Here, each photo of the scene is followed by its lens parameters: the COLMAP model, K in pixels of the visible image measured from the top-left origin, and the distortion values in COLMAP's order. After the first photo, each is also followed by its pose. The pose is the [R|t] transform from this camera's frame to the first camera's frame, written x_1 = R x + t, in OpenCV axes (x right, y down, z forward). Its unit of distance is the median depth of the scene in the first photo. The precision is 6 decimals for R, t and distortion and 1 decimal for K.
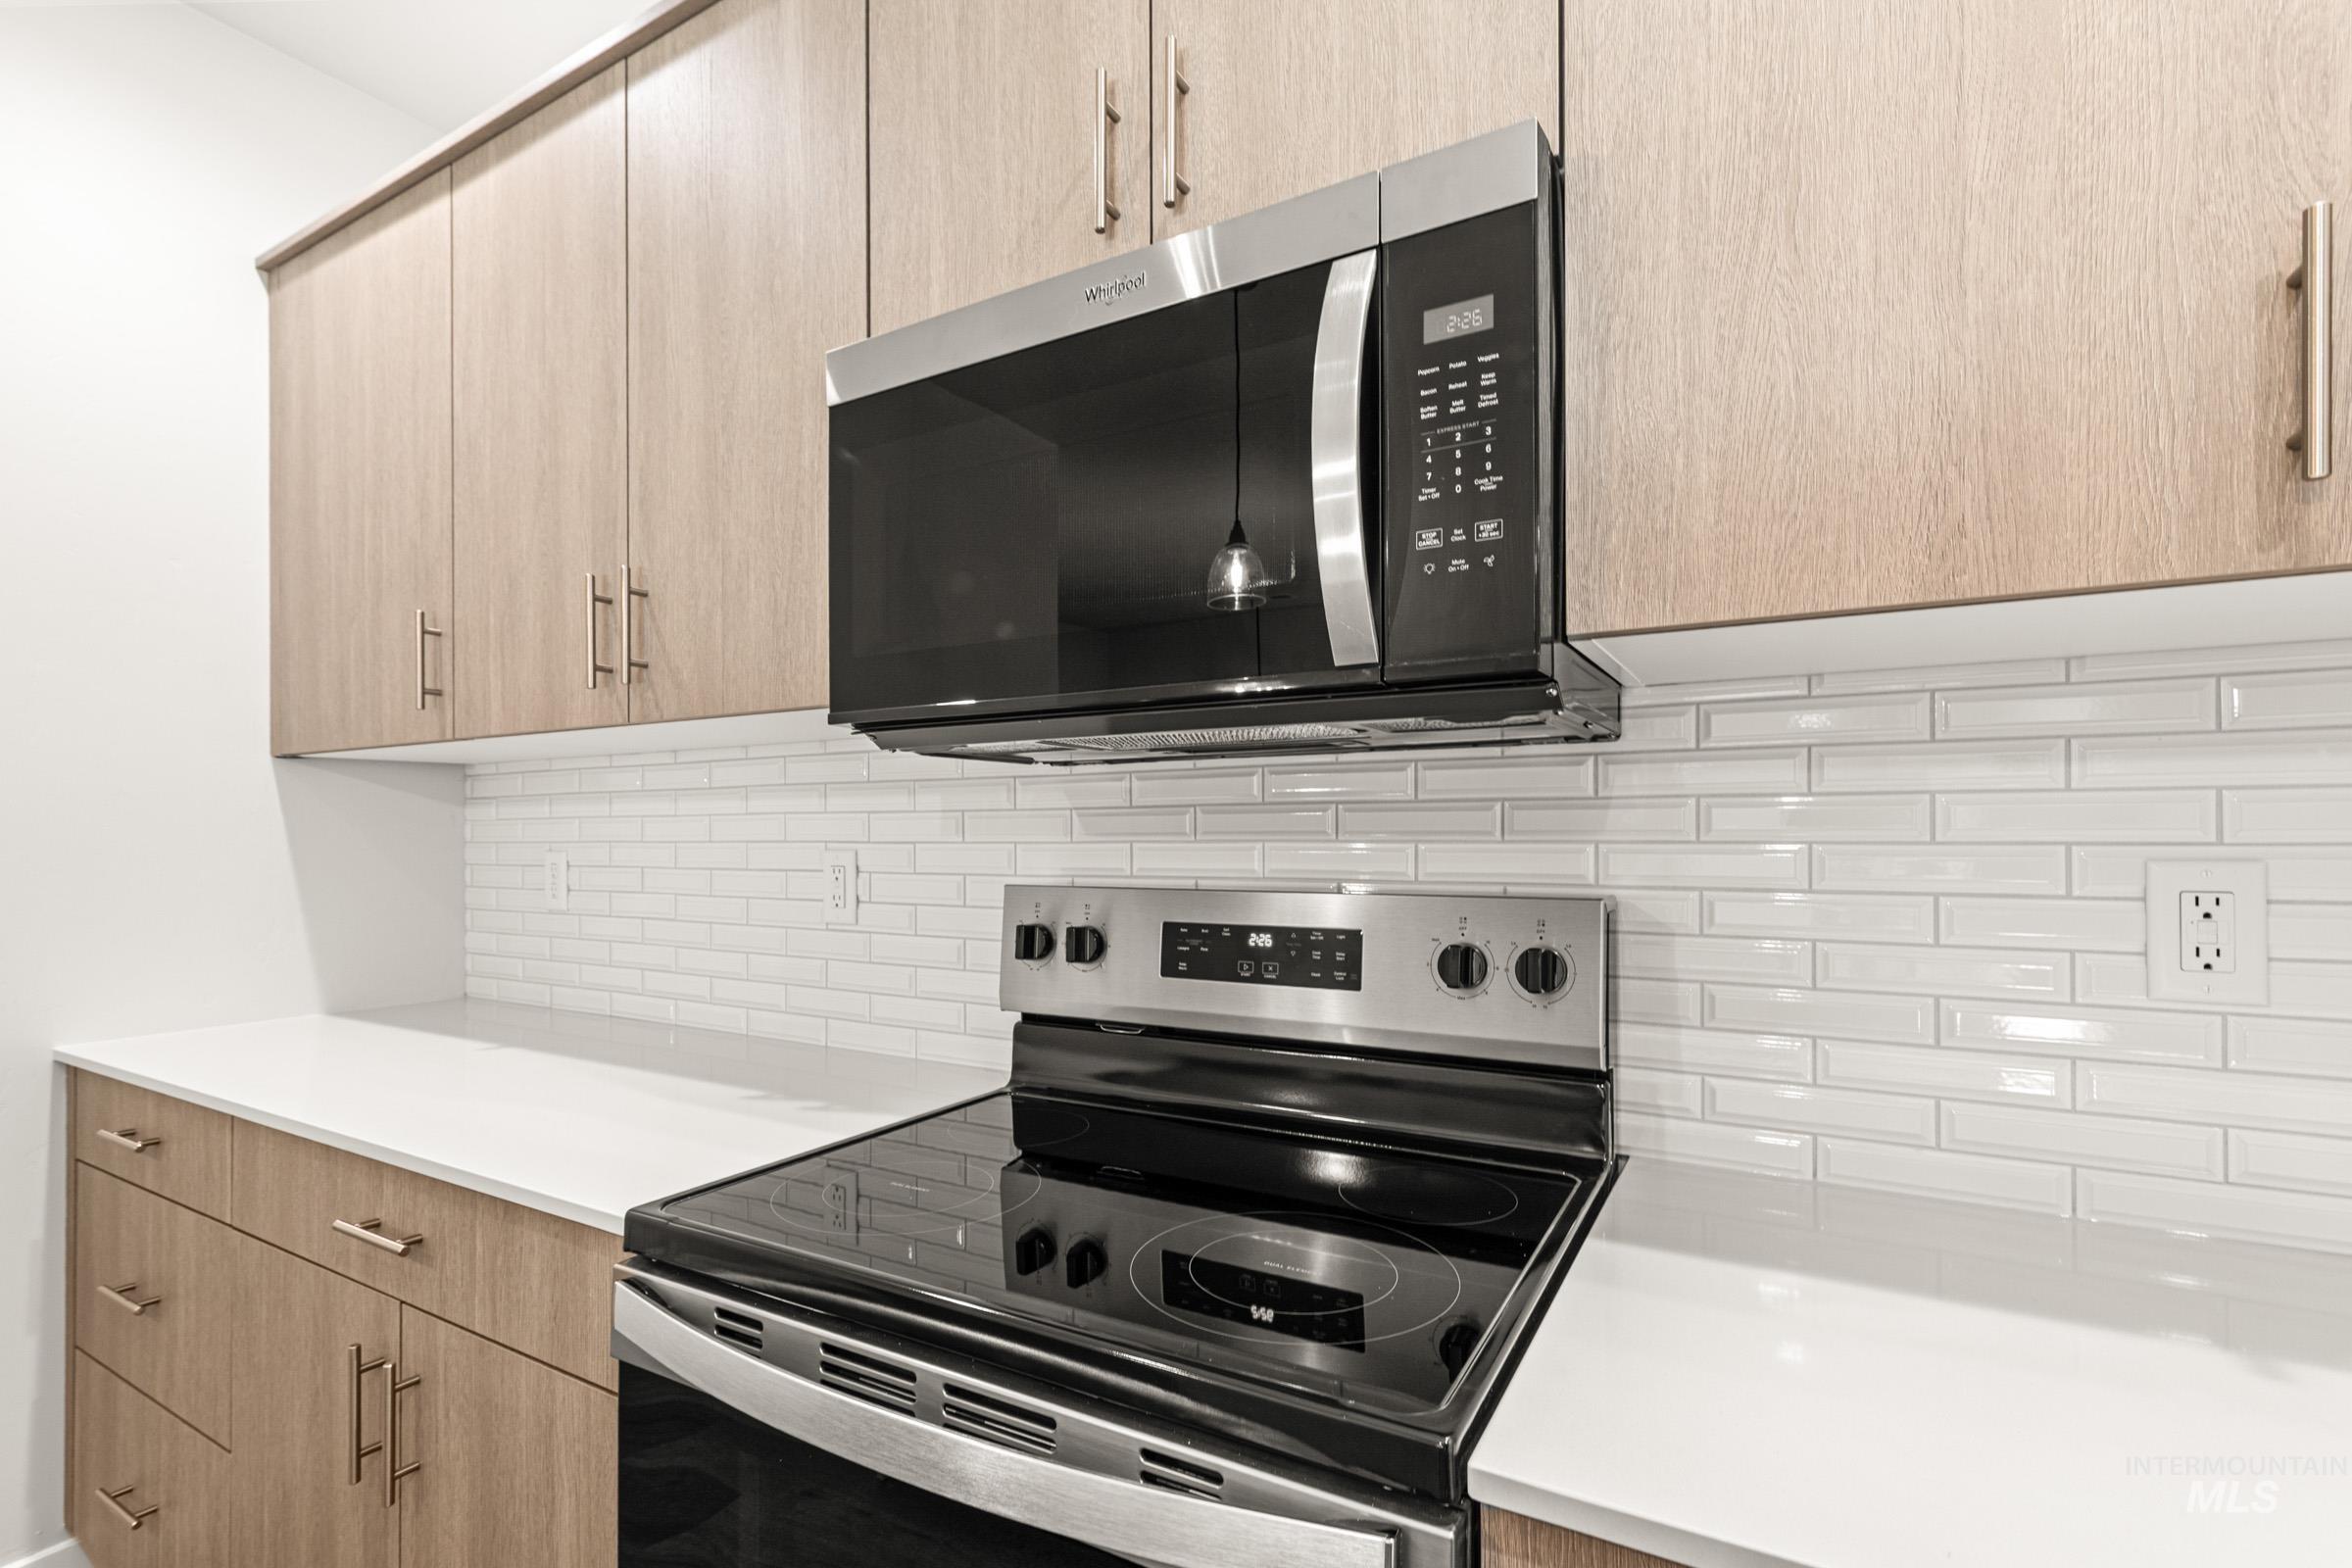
lens RADIAL K [[1092.9, 0, 1152.2], [0, 1092.9, 832.5], [0, 0, 1]] dist [0.002476, 0.000151]
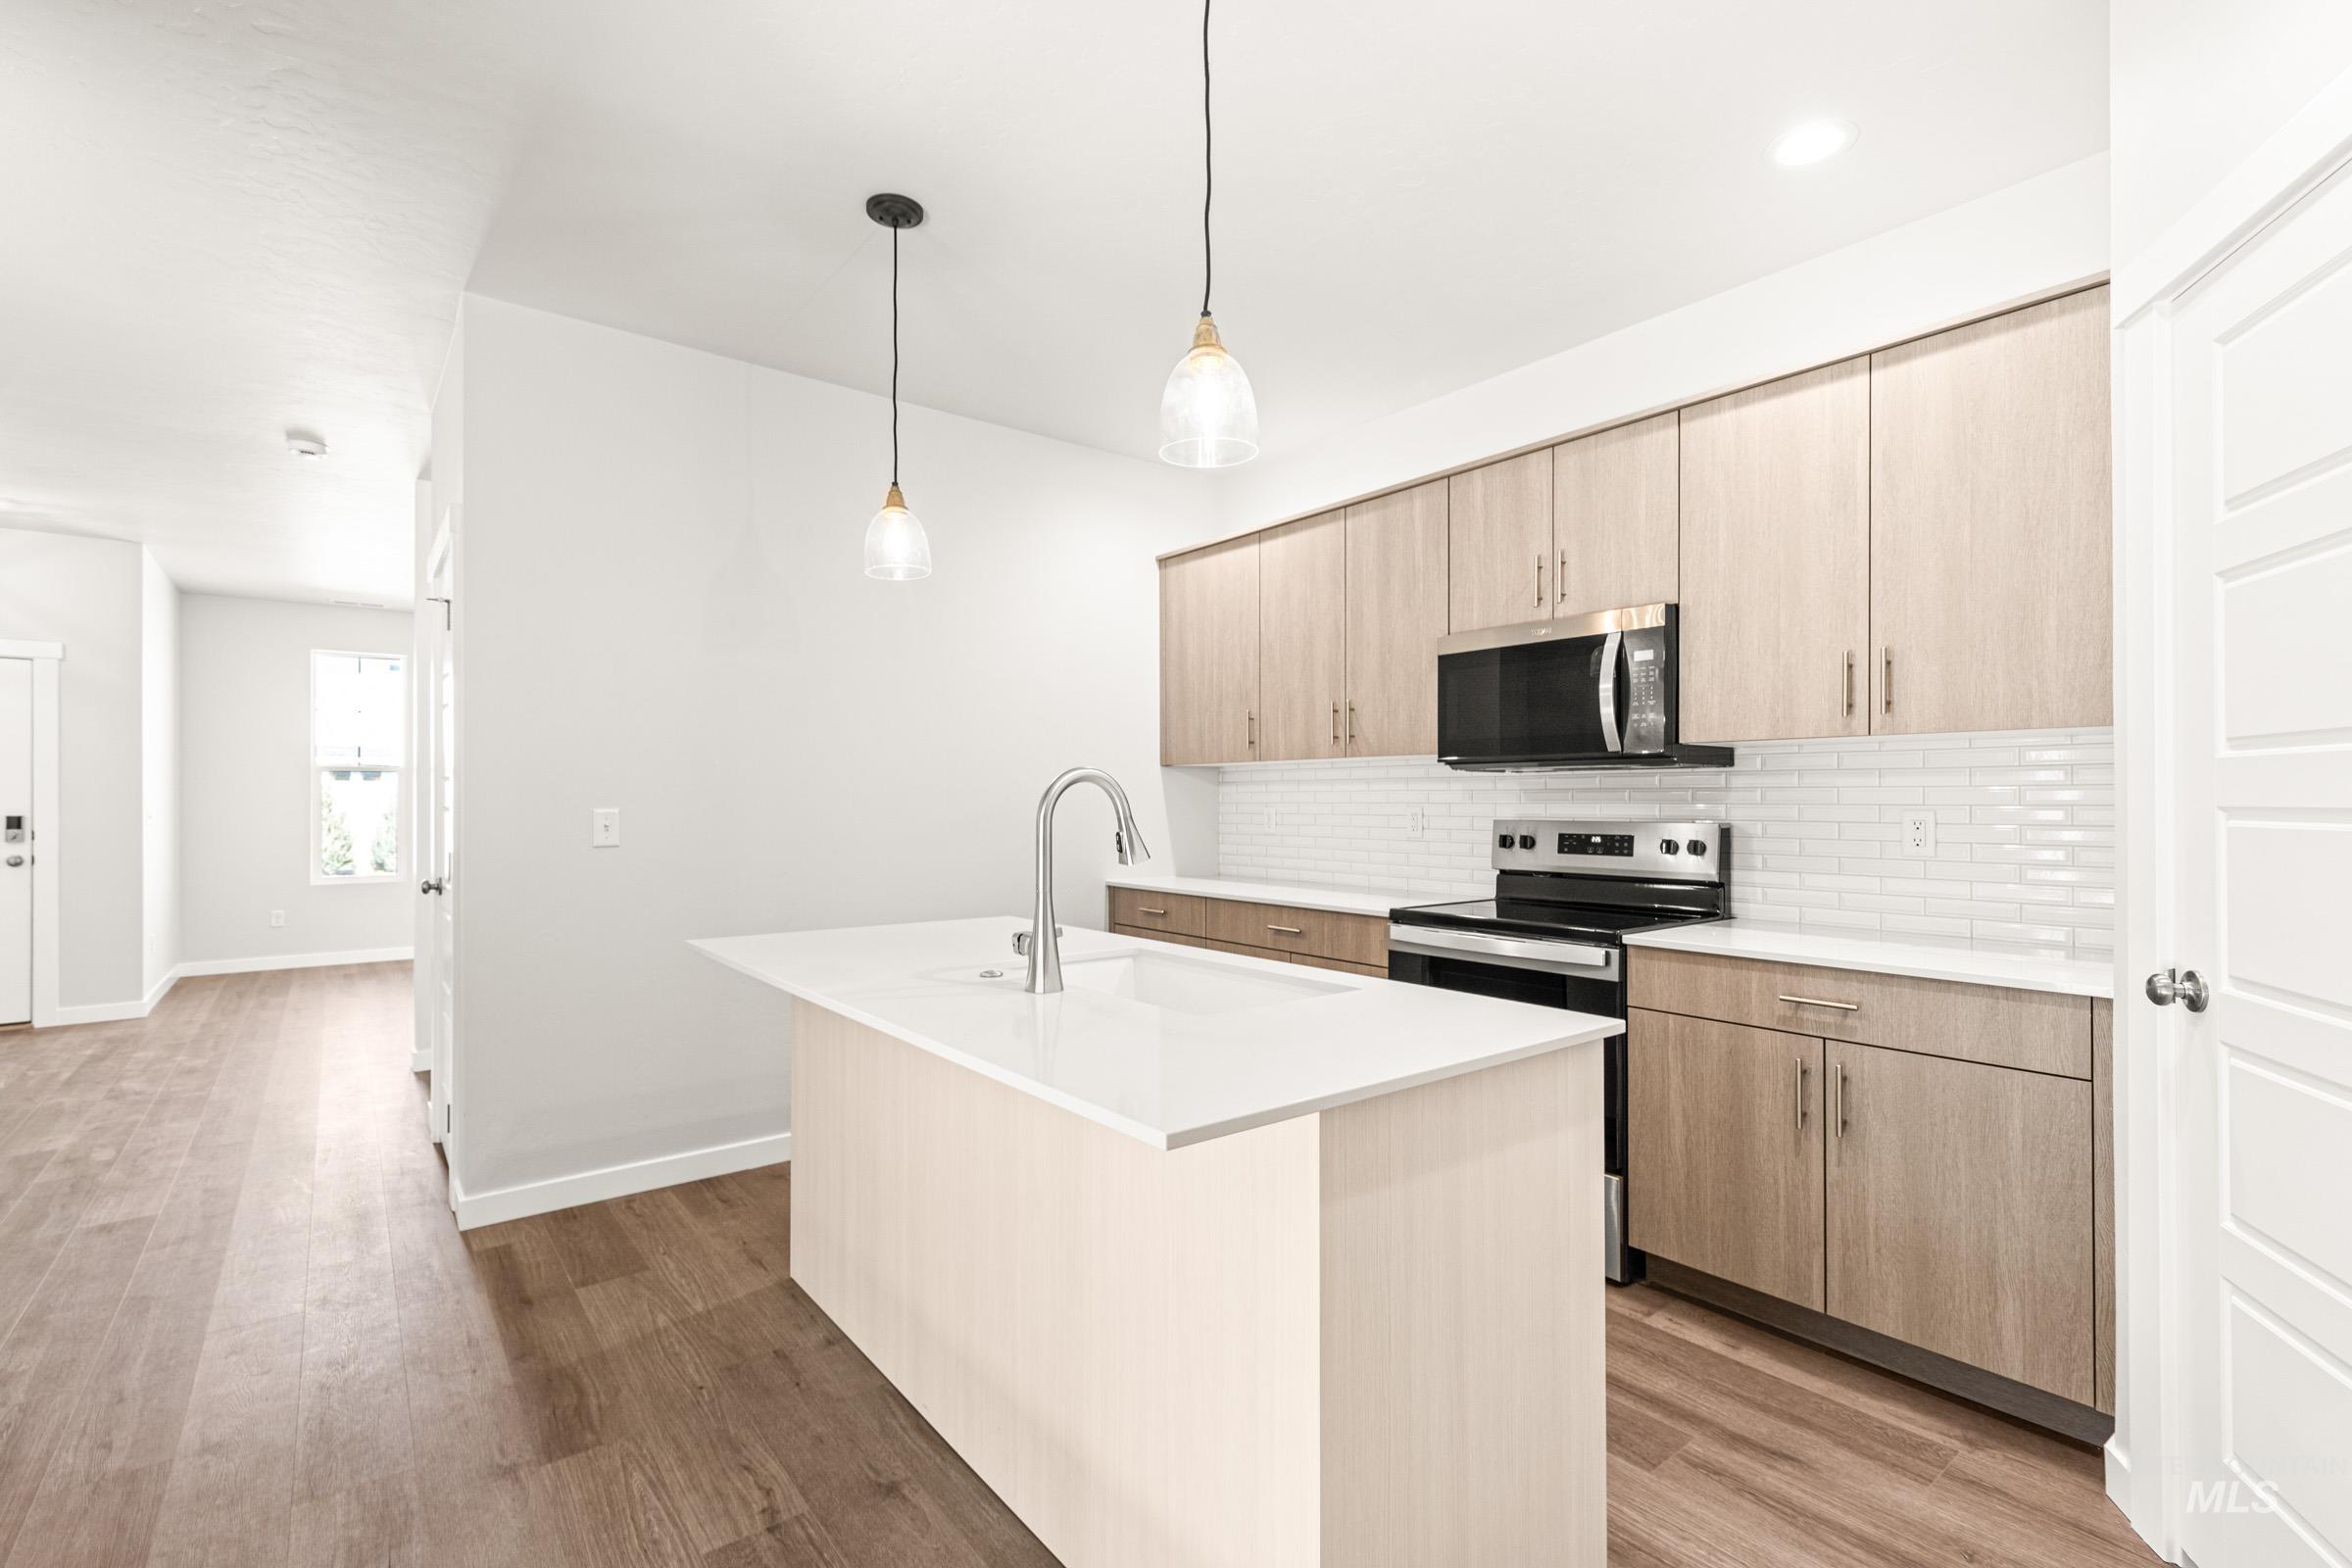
lens RADIAL K [[1045.1, 0, 1169.4], [0, 1045.1, 794.2], [0, 0, 1]] dist [-0.000477, -0.000129]
pose [[0.933192, 0.003389, -0.359361, 0.039118], [-0.005359, 0.999976, -0.004487, 0.003179], [0.359337, 0.006113, 0.933188, -1.675326]]
